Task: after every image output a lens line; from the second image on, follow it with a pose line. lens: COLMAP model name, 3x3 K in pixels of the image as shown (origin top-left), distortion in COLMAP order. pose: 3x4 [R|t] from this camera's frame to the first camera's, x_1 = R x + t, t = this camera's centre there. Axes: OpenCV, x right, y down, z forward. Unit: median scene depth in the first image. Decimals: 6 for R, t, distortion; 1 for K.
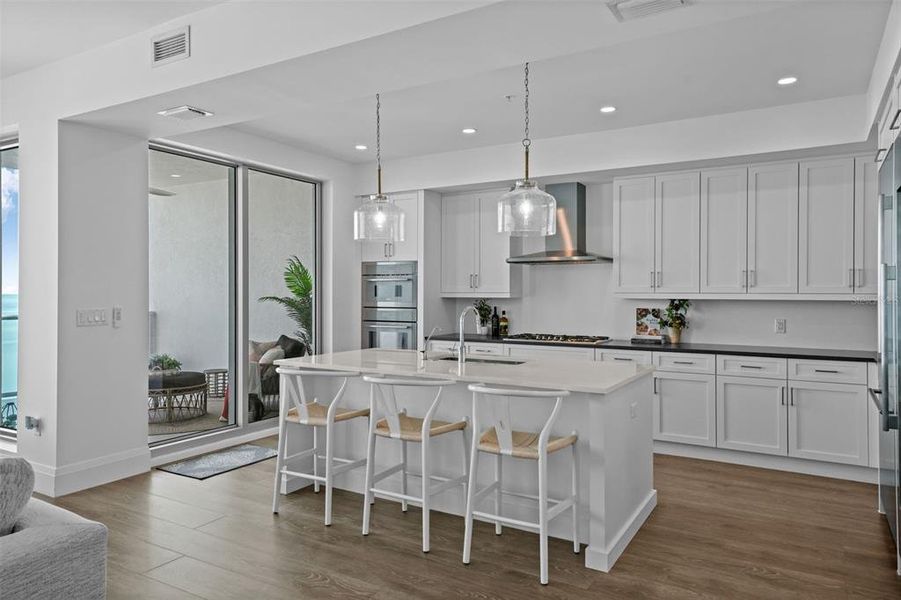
lens RADIAL K [[606.5, 0, 449.8], [0, 606.5, 300.6], [0, 0, 1]] dist [0.018147, -0.000342]
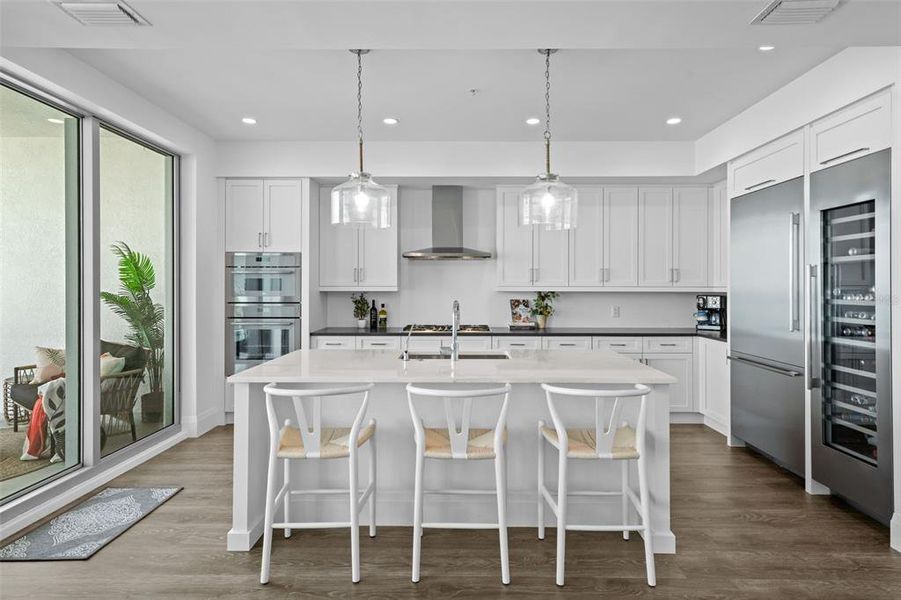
lens RADIAL K [[493.1, 0, 451.4], [0, 493.1, 290.4], [0, 0, 1]] dist [0.006643, 0.000096]
pose [[0.860472, -0.005349, 0.509469, -0.272846], [0.008035, 0.999963, -0.003071, -0.003105], [-0.509434, 0.006736, 0.860484, 0.250925]]
